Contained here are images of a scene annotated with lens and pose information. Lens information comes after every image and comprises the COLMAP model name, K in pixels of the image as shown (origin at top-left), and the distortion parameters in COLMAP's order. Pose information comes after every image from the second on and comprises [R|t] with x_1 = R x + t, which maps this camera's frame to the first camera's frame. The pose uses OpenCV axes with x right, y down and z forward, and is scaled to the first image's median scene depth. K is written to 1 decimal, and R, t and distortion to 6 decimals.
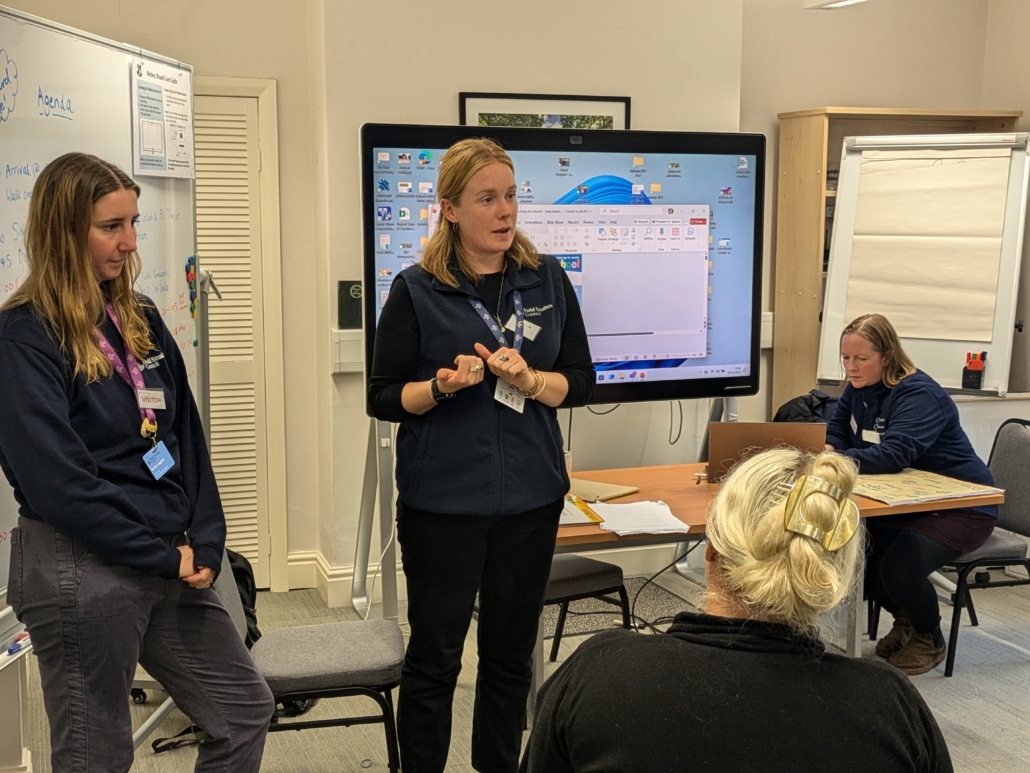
lens RADIAL K [[1264.3, 0, 510.8], [0, 1264.3, 396.0], [0, 0, 1]] dist [0.048222, 0.000000]
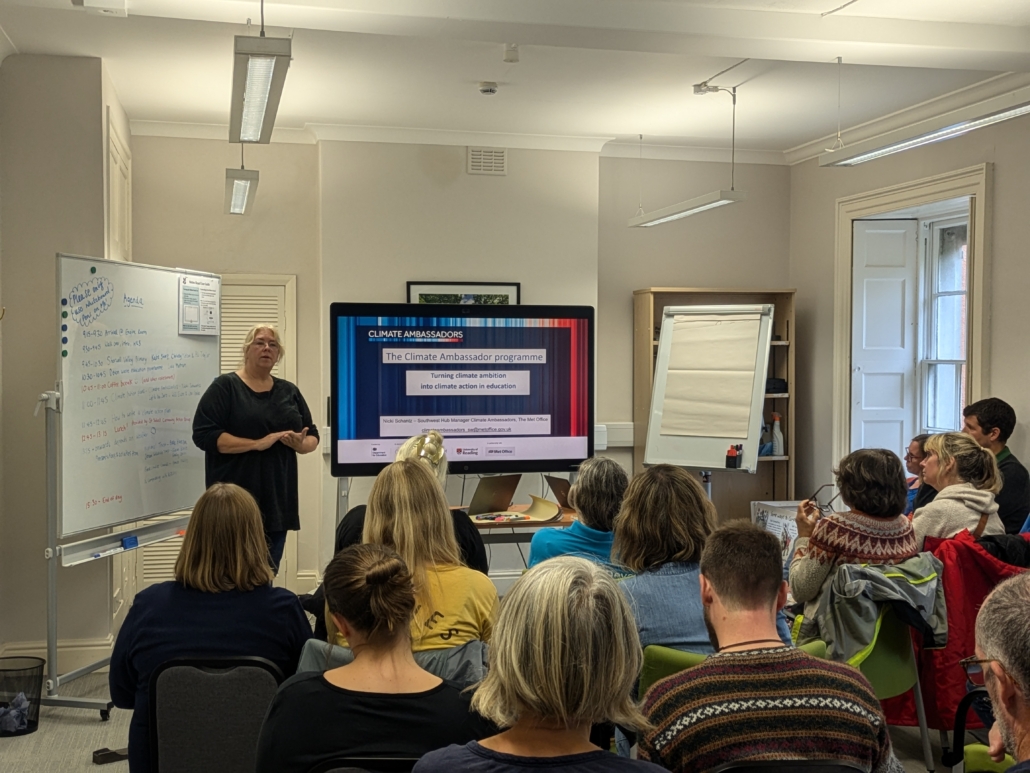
lens RADIAL K [[1264.3, 0, 525.4], [0, 1264.3, 400.3], [0, 0, 1]] dist [0.048222, 0.000000]
pose [[0.991039, 0.002094, -0.133557, 0.318315], [-0.017654, 0.993160, -0.115422, 0.092314], [0.132402, 0.116745, 0.984297, -0.538365]]
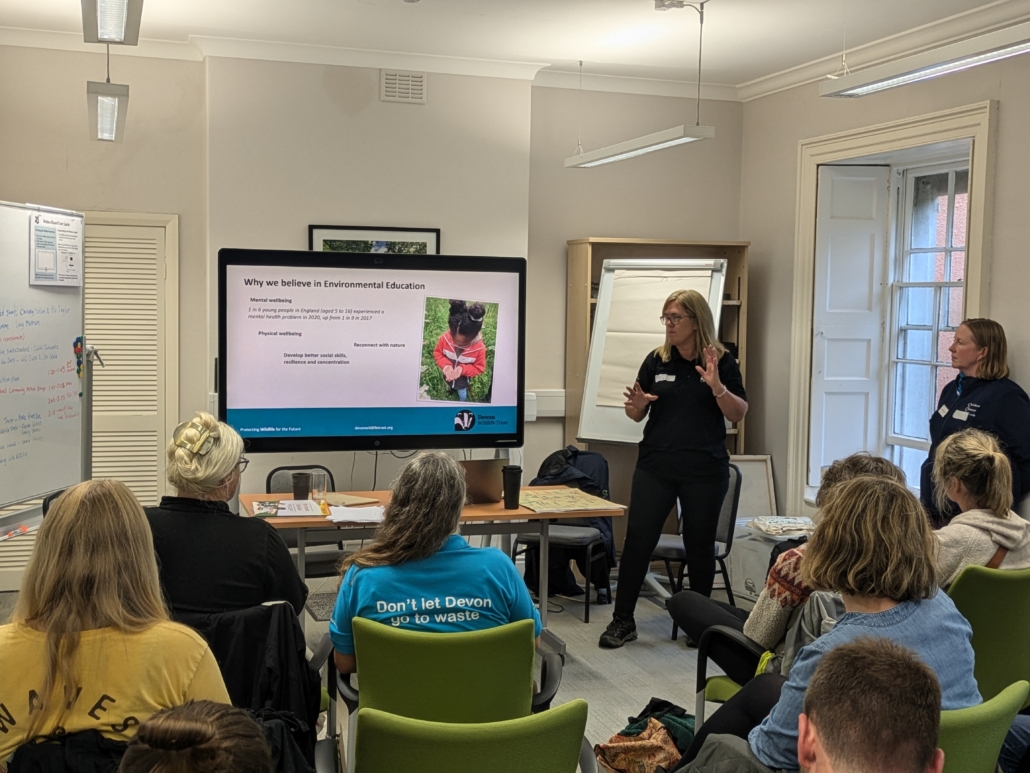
lens RADIAL K [[1264.3, 0, 504.0], [0, 1264.3, 398.0], [0, 0, 1]] dist [0.048222, 0.000000]
pose [[0.997478, 0.018452, -0.068533, 0.266752], [-0.023517, 0.996991, -0.073858, 0.046886], [0.066964, 0.075283, 0.994911, -0.349859]]
